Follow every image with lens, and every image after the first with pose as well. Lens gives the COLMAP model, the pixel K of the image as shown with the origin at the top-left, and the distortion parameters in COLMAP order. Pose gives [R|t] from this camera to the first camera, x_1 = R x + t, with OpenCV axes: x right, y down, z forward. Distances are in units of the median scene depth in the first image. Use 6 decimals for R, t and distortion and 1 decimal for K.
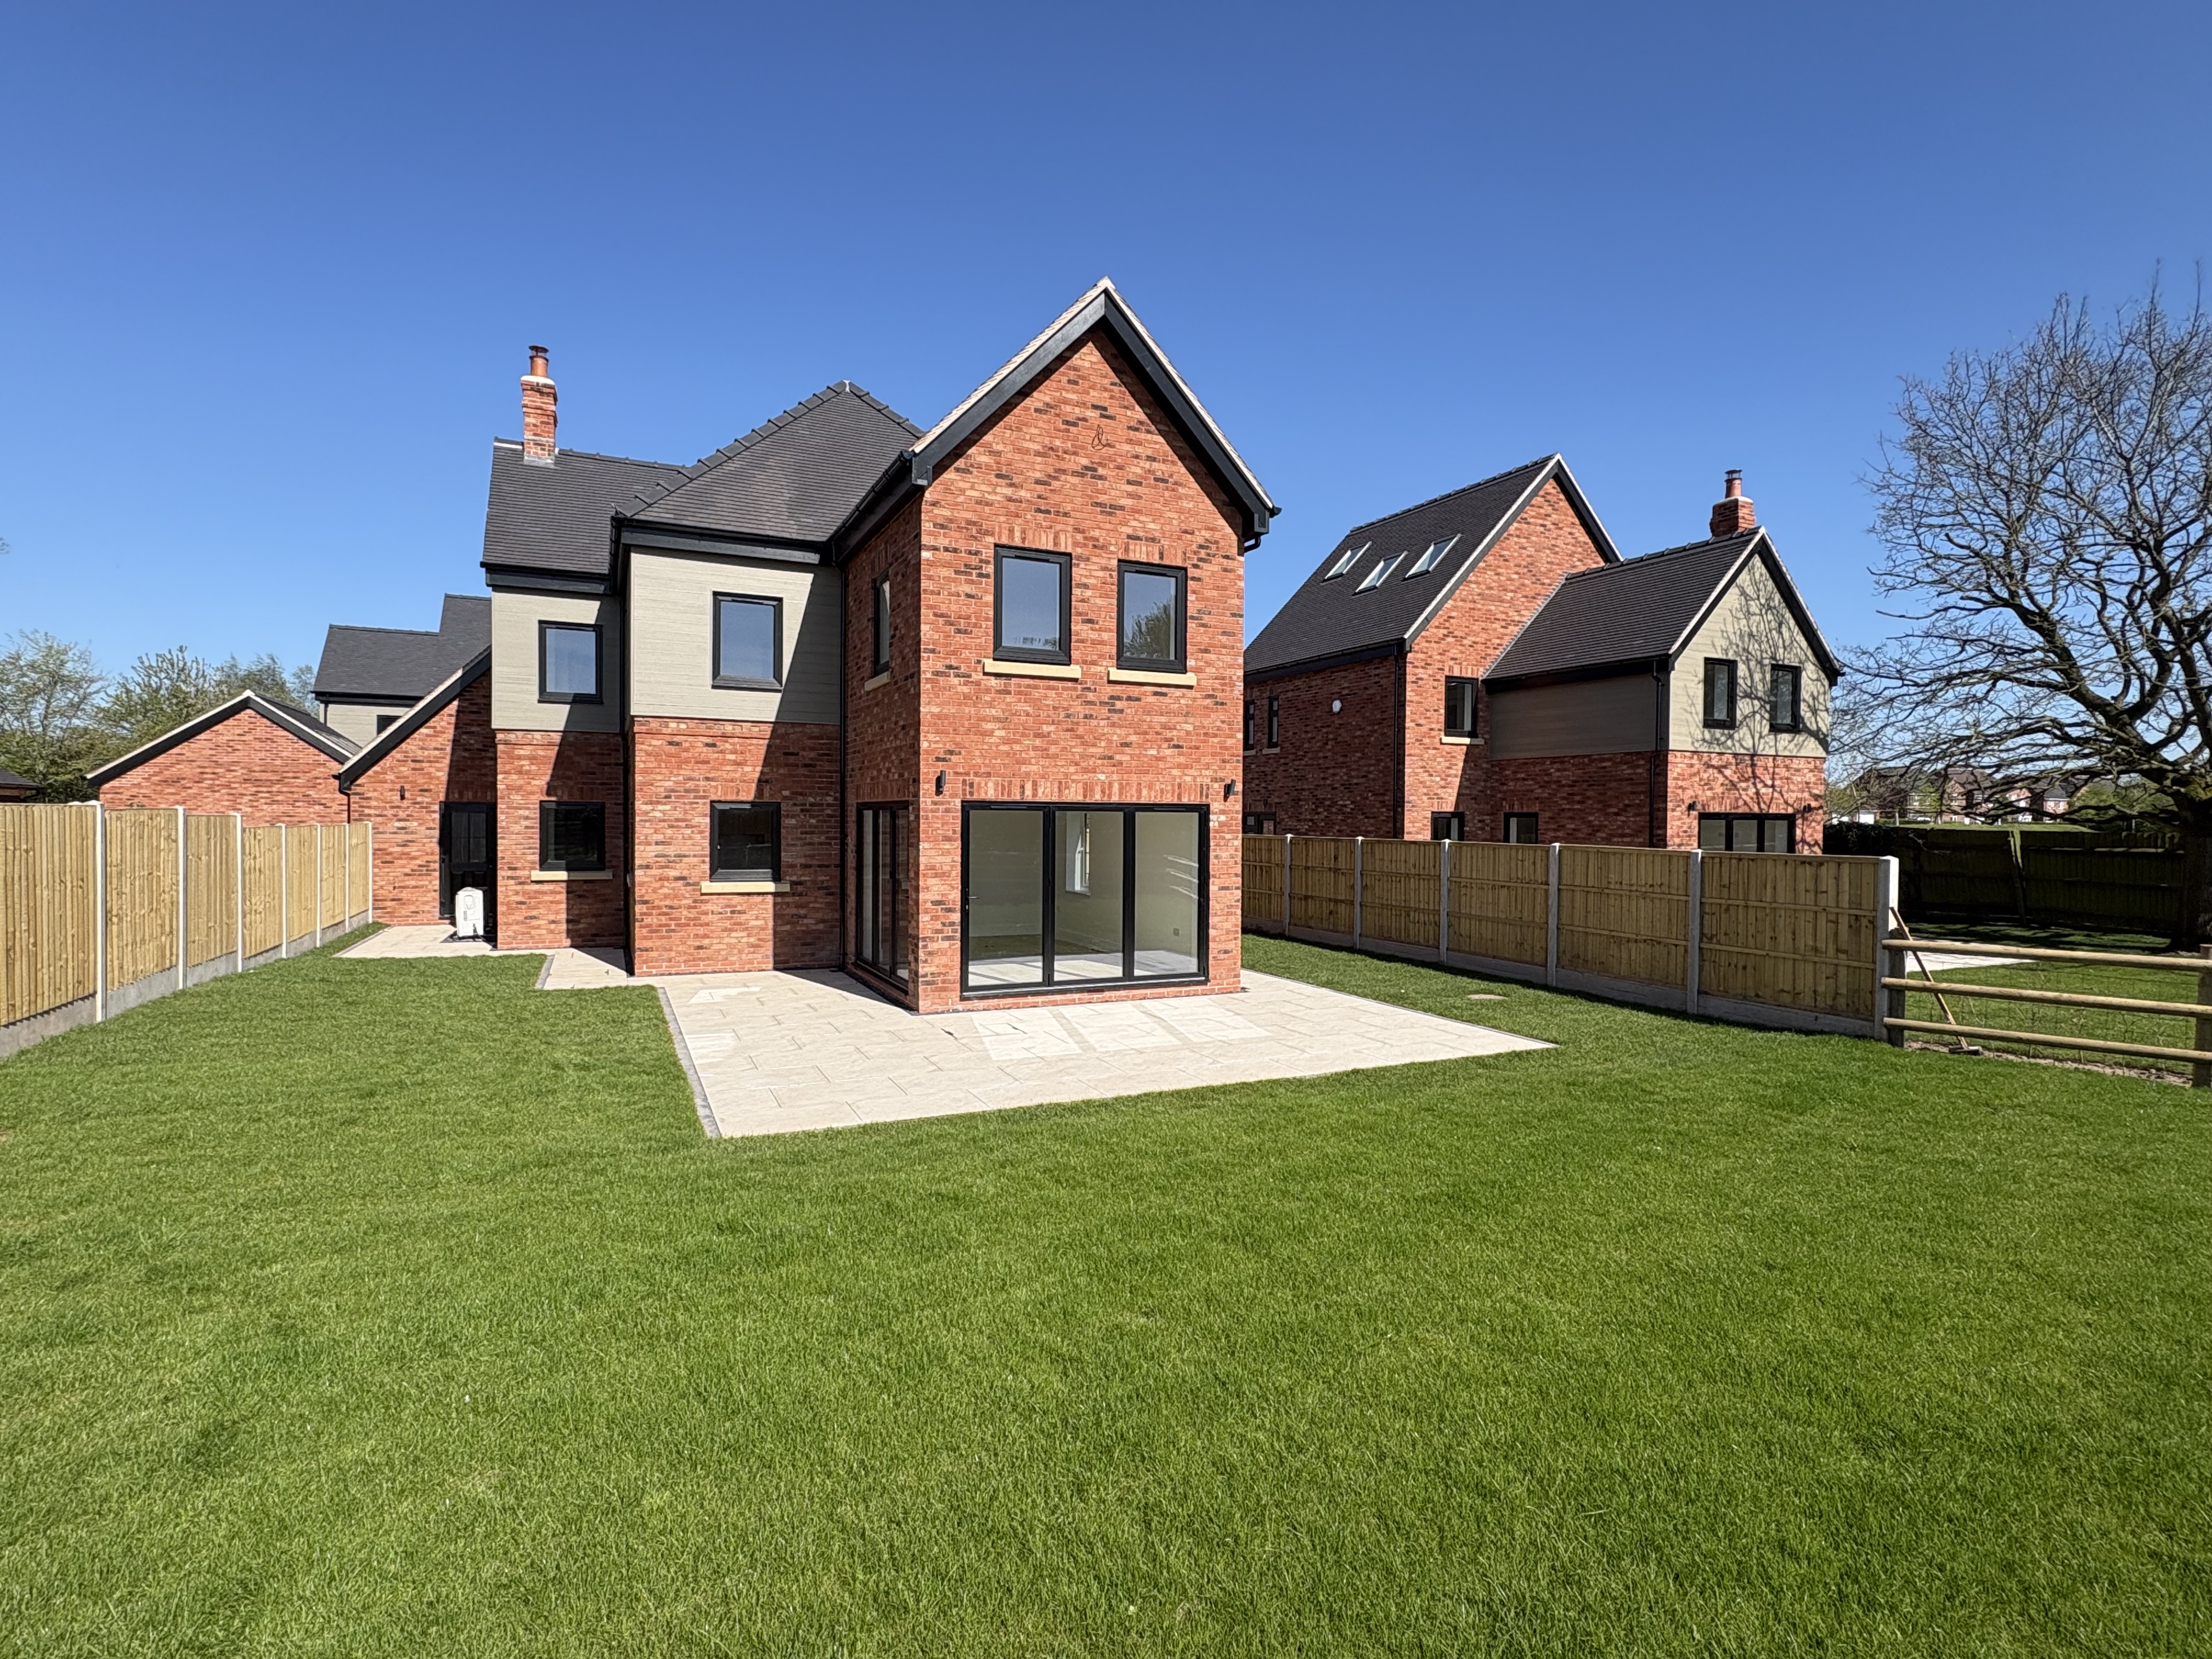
lens RADIAL K [[1080.1, 0, 1102.4], [0, 1080.1, 838.0], [0, 0, 1]] dist [-0.006559, 0.003098]
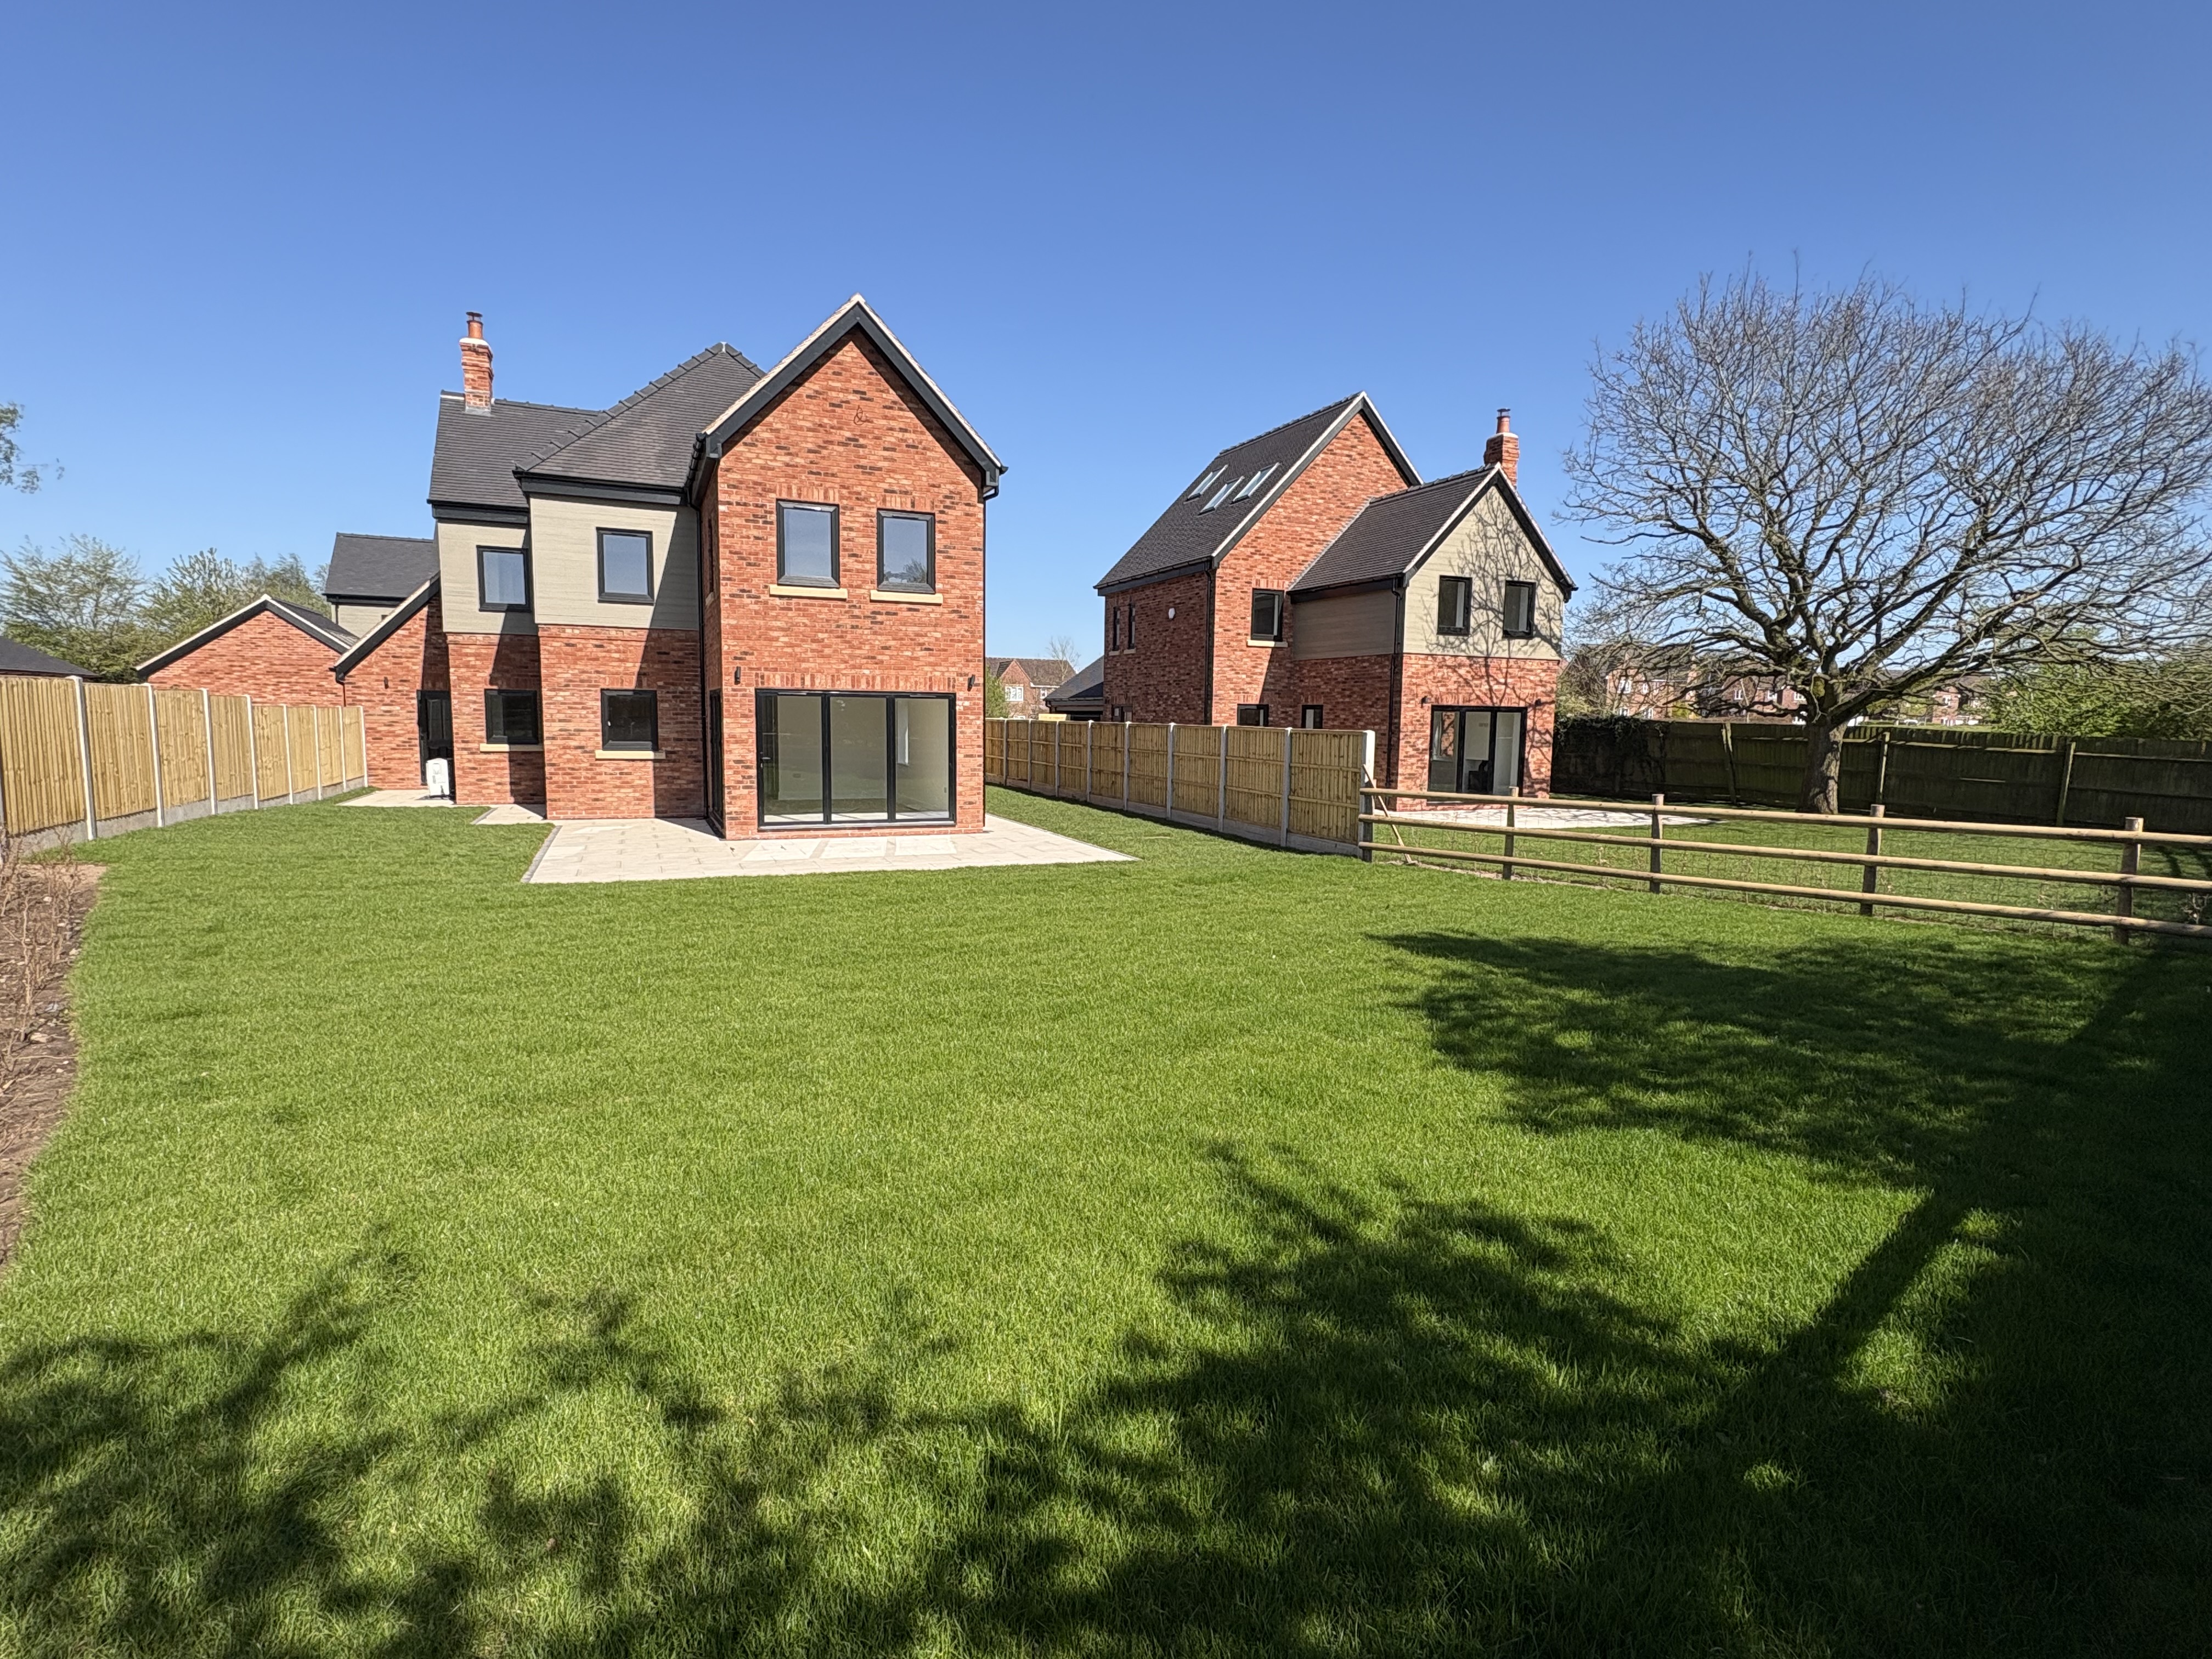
lens RADIAL K [[1080.1, 0, 1105.4], [0, 1080.1, 836.3], [0, 0, 1]] dist [-0.006559, 0.003098]
pose [[0.999623, 0.009634, -0.025717, 0.258891], [-0.007237, 0.995758, 0.091722, 0.017622], [0.026492, -0.091502, 0.995452, -0.280584]]
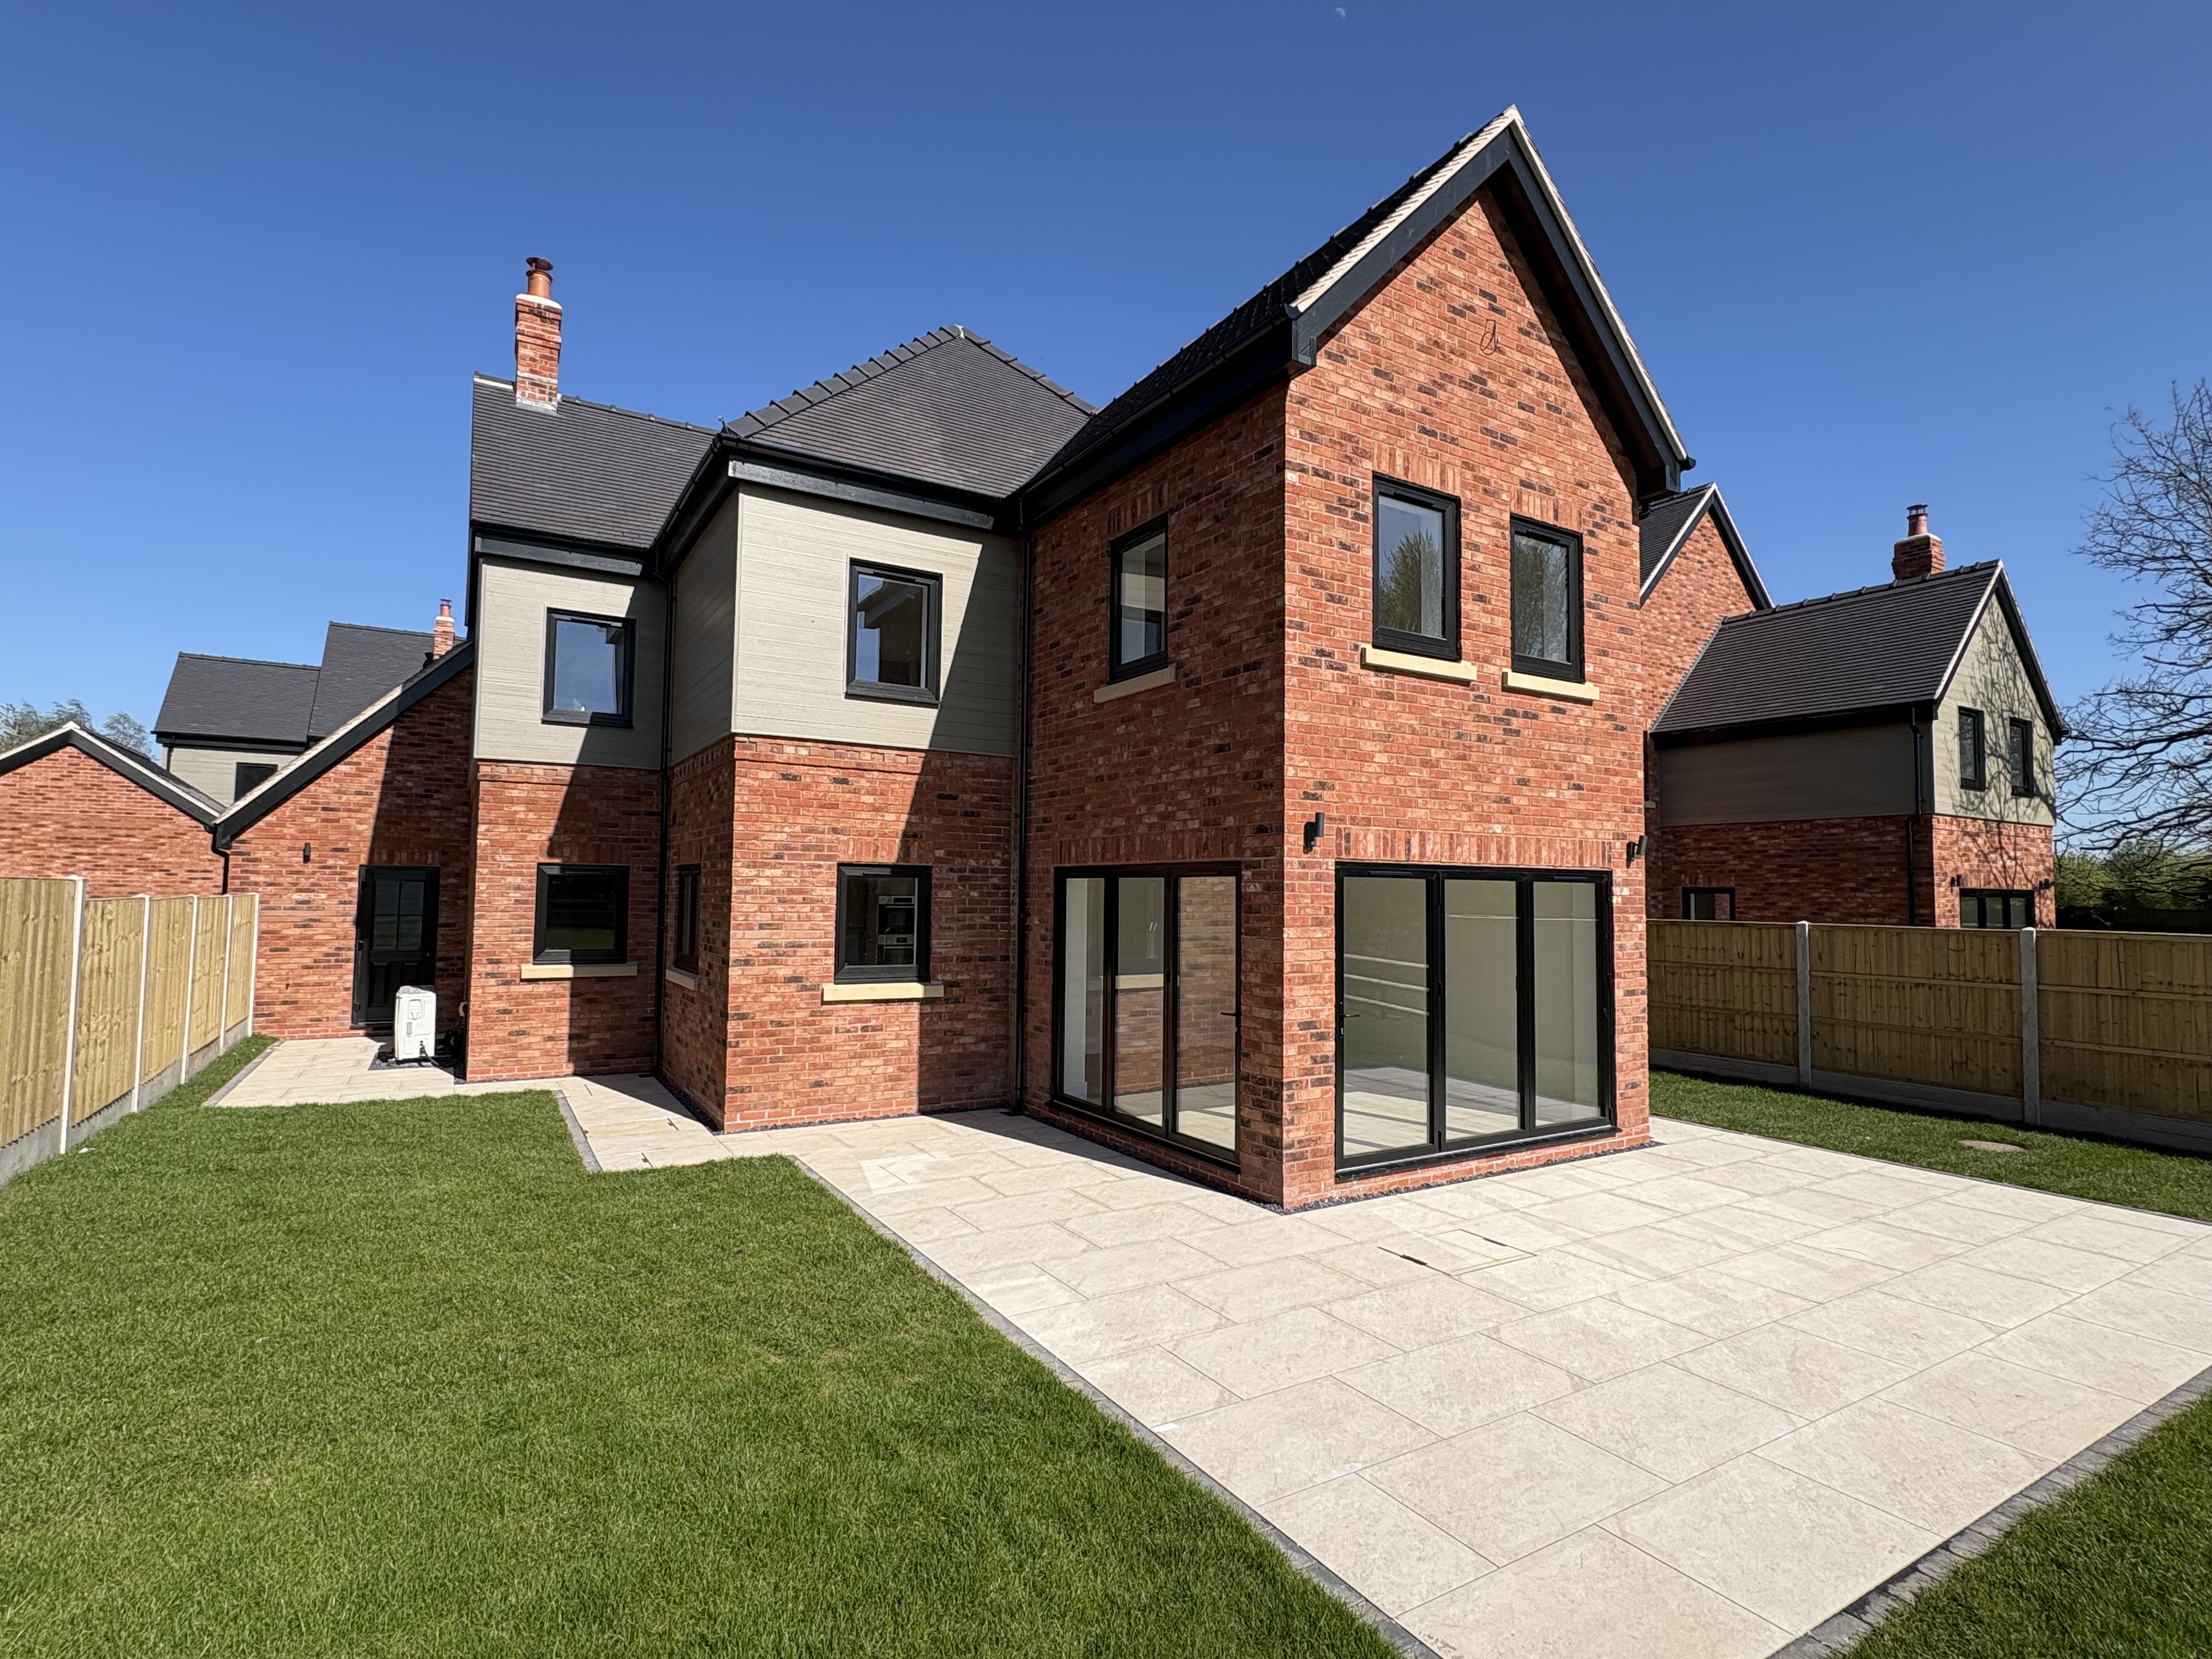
lens RADIAL K [[1080.1, 0, 1102.3], [0, 1080.1, 837.7], [0, 0, 1]] dist [-0.006559, 0.003098]
pose [[0.994208, 0.009672, 0.107039, -0.242120], [-0.002067, 0.997479, -0.070932, -0.002487], [-0.107455, 0.070300, 0.991721, 0.278879]]
